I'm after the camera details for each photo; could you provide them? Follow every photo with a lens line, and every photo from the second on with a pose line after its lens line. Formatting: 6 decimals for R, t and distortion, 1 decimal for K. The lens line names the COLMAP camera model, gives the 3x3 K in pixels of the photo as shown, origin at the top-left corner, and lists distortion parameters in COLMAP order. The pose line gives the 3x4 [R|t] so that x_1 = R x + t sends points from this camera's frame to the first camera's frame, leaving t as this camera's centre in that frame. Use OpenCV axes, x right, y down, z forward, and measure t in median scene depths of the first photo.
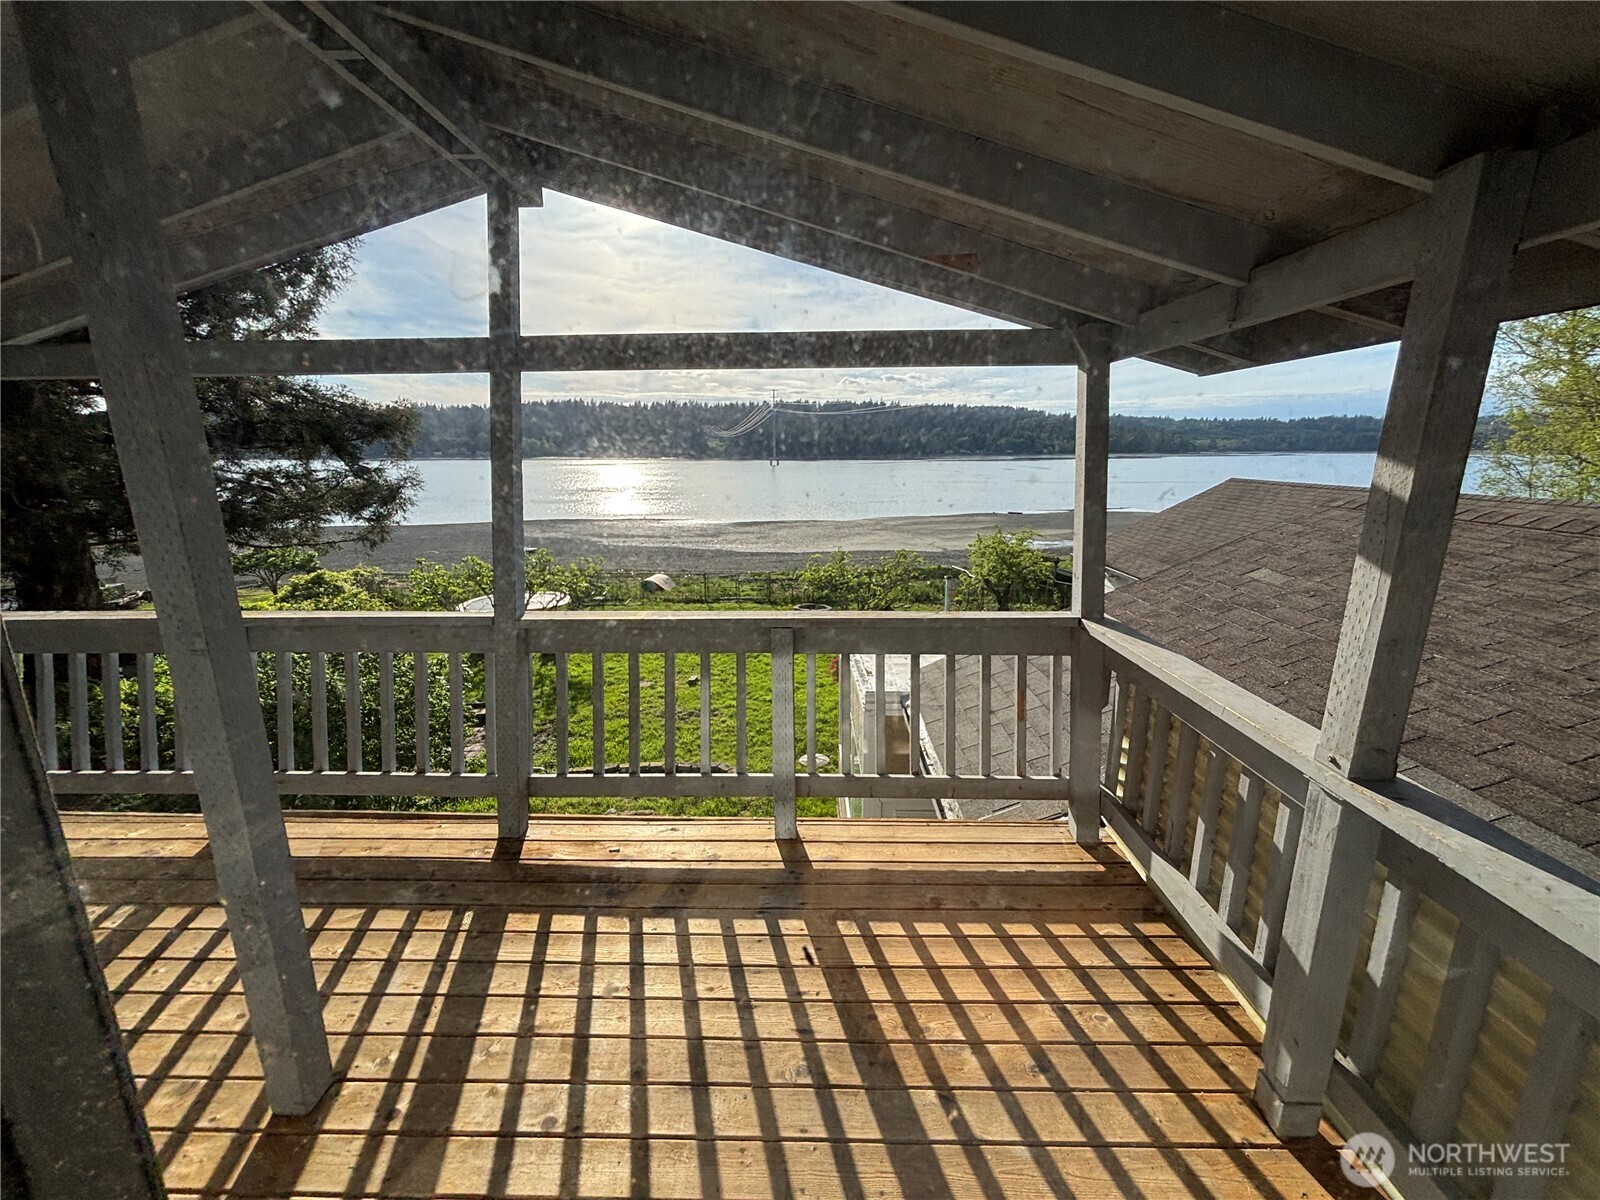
lens RADIAL K [[647.2, 0, 799.5], [0, 647.2, 604.2], [0, 0, 1]] dist [0.001418, 0.000589]
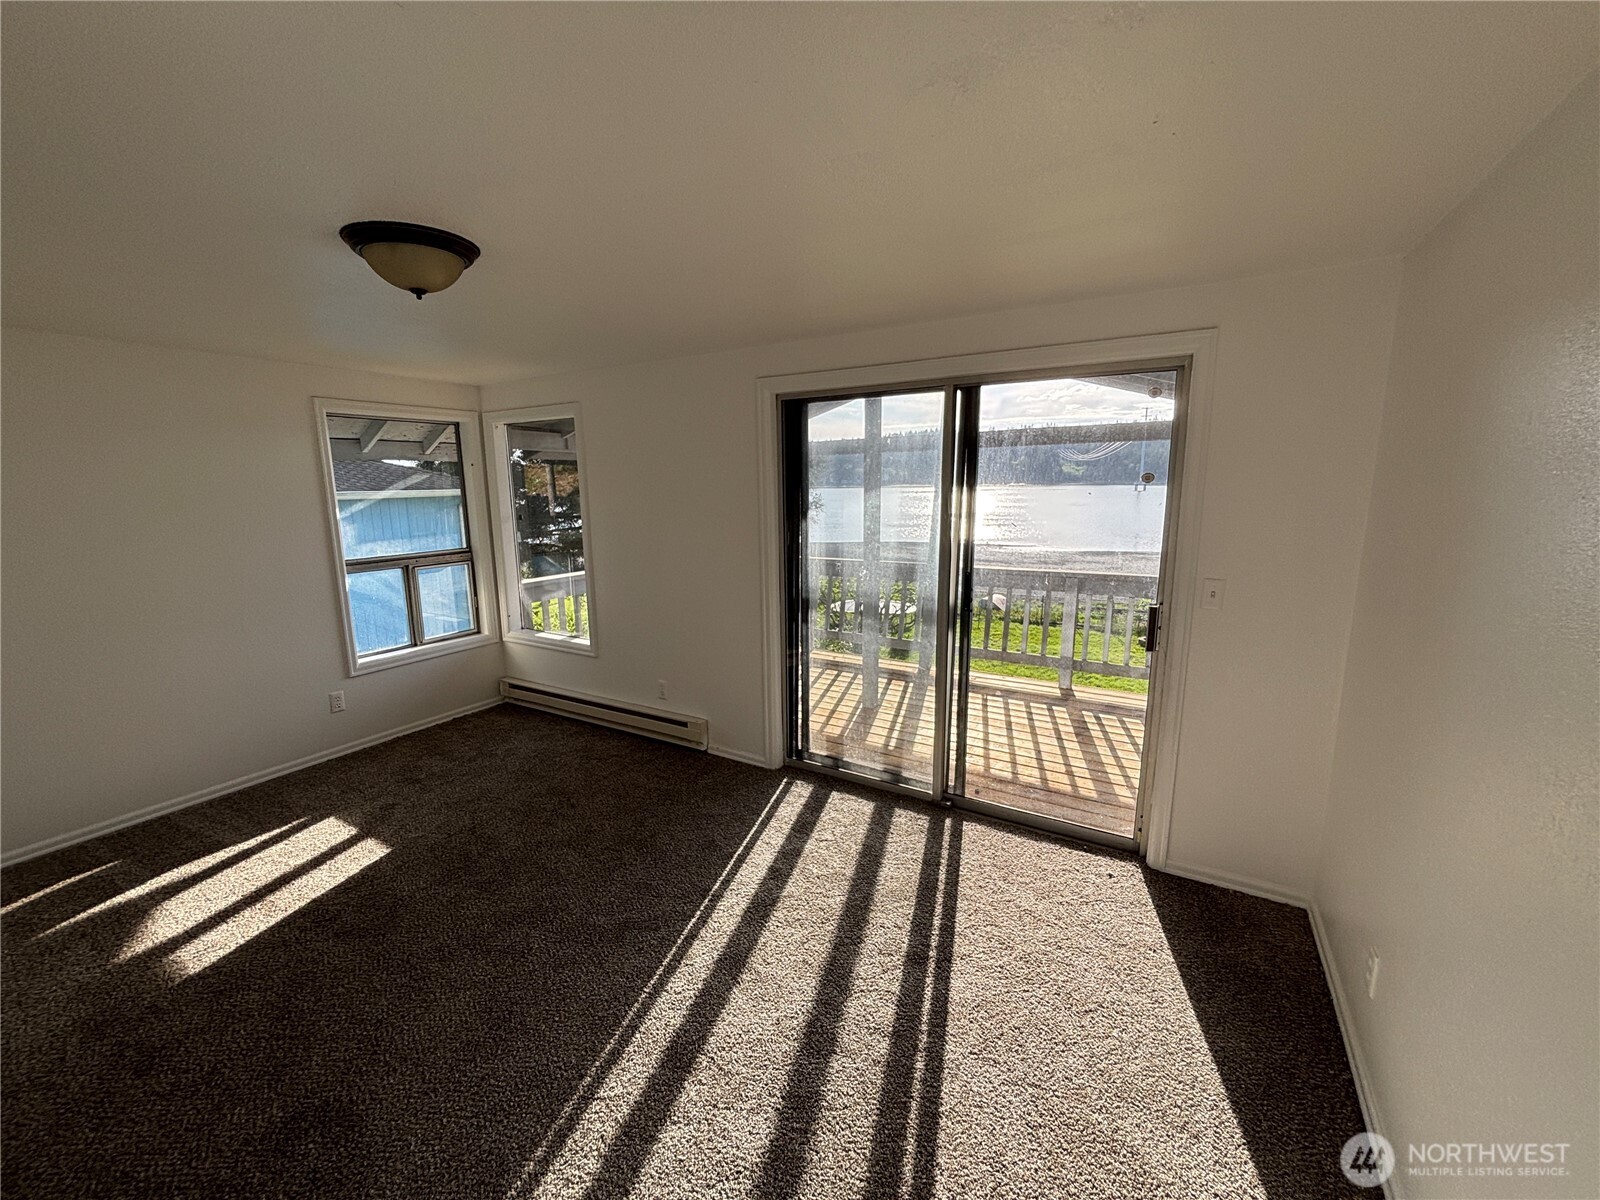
lens RADIAL K [[647.2, 0, 787.9], [0, 647.2, 605.5], [0, 0, 1]] dist [0.001418, 0.000589]
pose [[0.862561, 0.086959, -0.498424, 0.237012], [-0.104985, 0.994440, -0.008186, 0.256902], [0.494941, 0.059388, 0.866894, -1.231807]]
